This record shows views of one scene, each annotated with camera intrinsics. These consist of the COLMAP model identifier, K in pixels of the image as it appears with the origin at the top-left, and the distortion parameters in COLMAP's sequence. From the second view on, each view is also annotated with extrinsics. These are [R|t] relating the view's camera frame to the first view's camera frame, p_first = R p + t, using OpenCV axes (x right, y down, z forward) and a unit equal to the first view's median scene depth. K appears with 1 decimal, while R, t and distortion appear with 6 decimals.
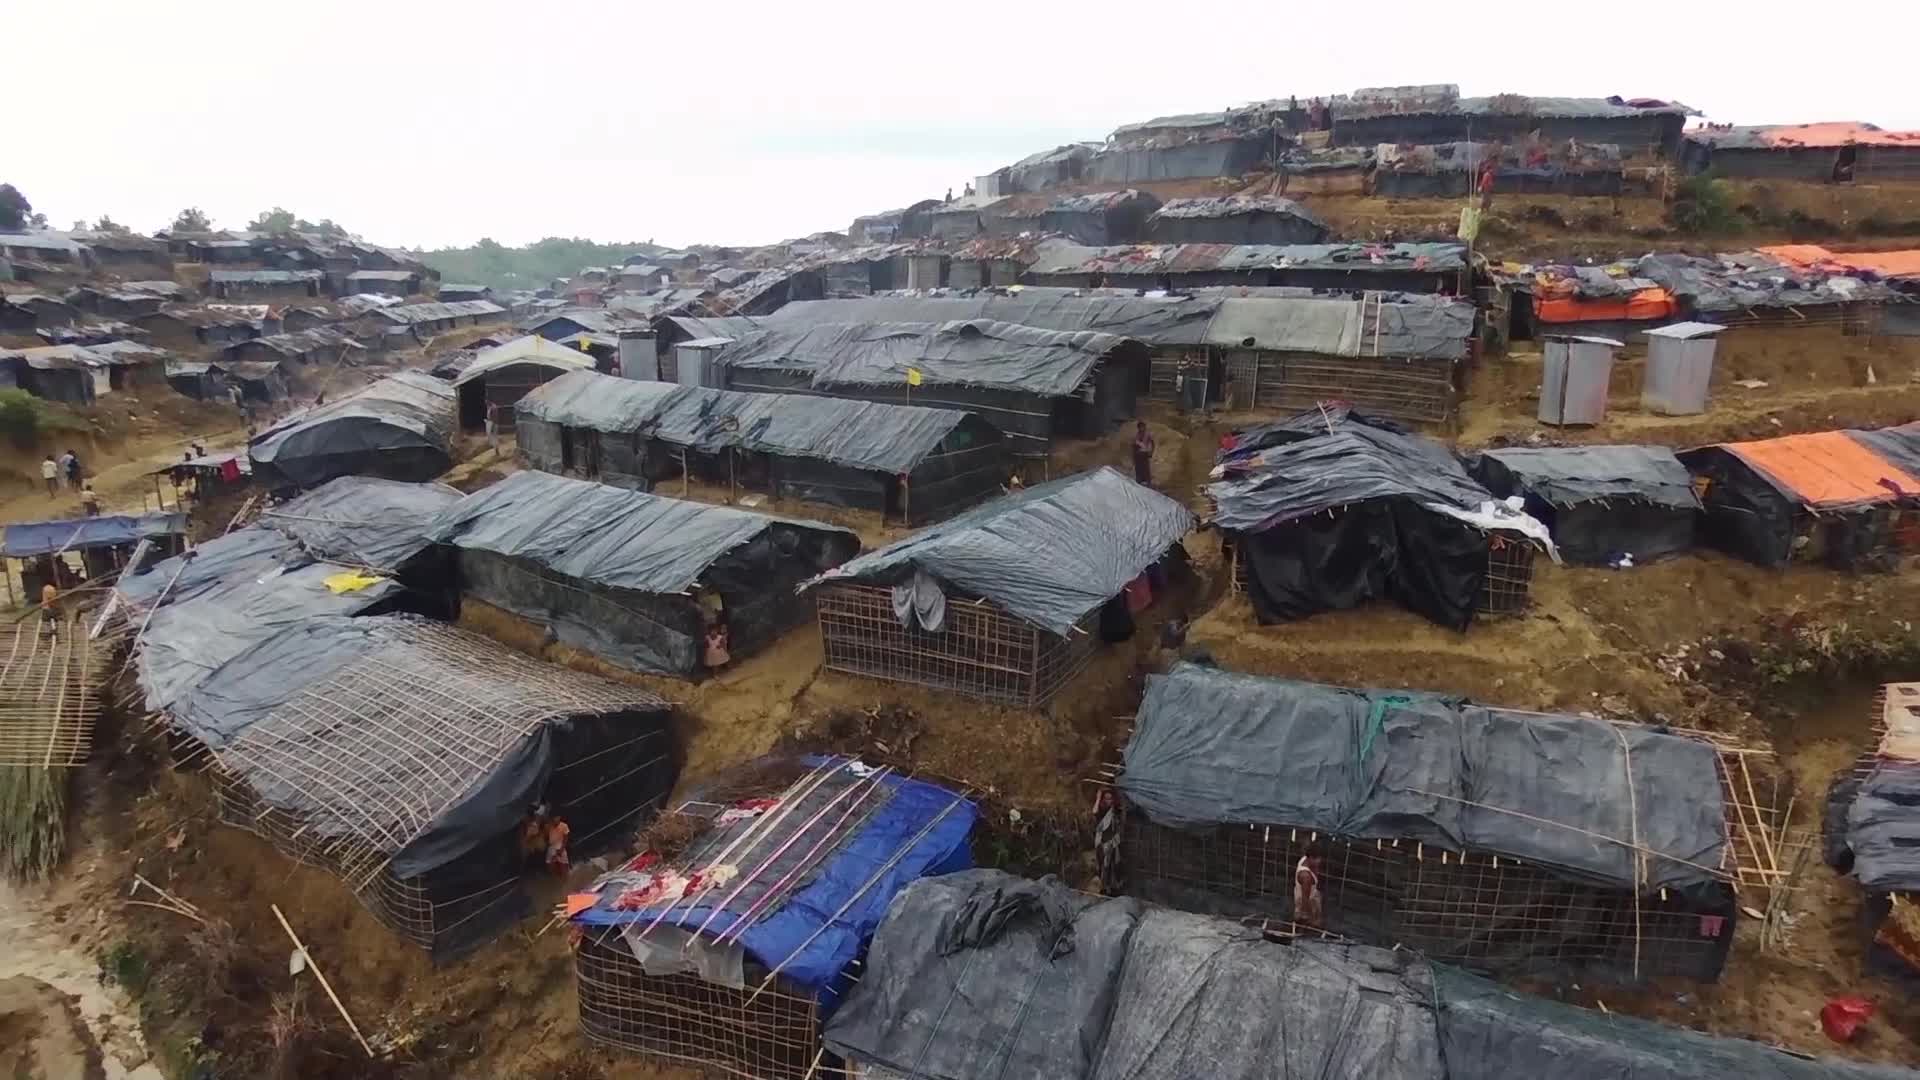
lens RADIAL K [[1180.6, 0, 965.2], [0, 1180.6, 548.4], [0, 0, 1]] dist [0.006473, -0.004539]
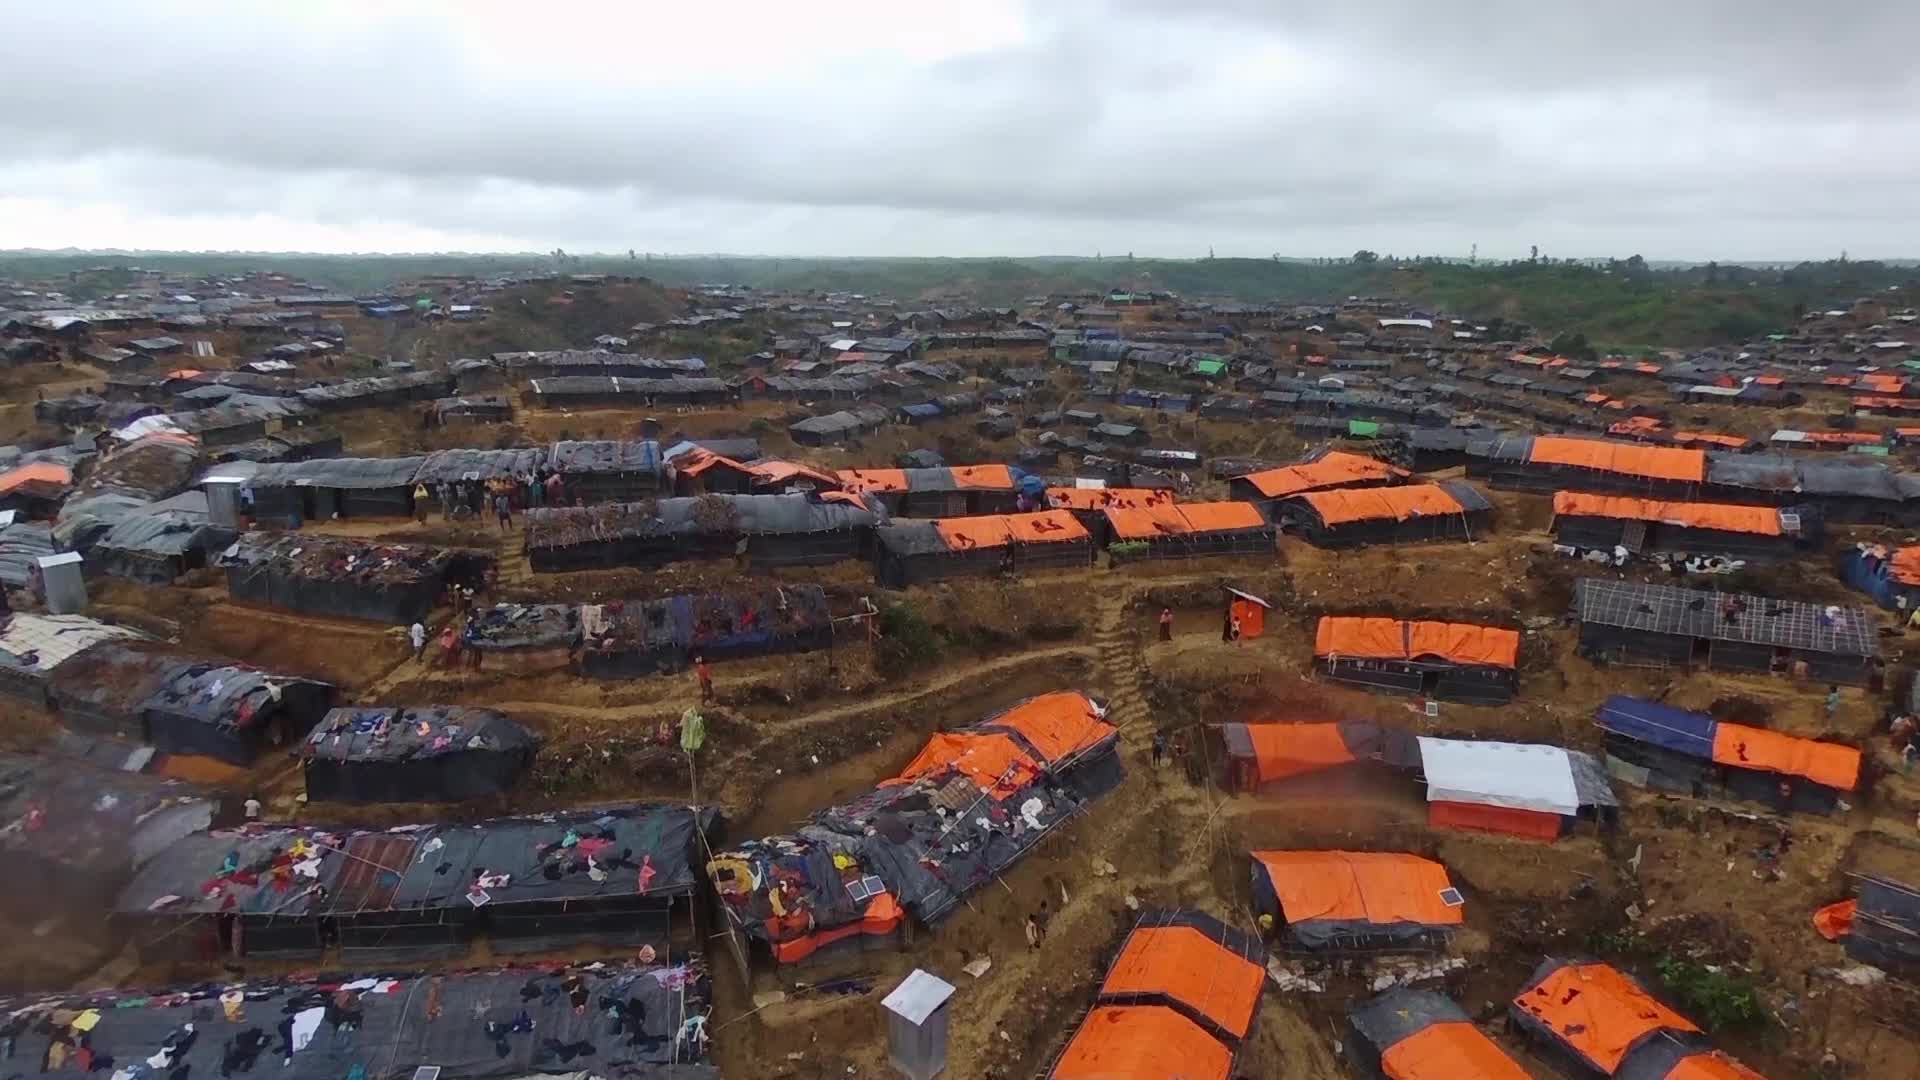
lens RADIAL K [[1180.6, 0, 957.1], [0, 1180.6, 535.5], [0, 0, 1]] dist [0.006473, -0.004539]
pose [[0.823215, -0.134141, 0.551655, 0.027395], [0.128698, 0.990483, 0.048796, -0.108267], [-0.552950, 0.030827, 0.832644, 0.030109]]
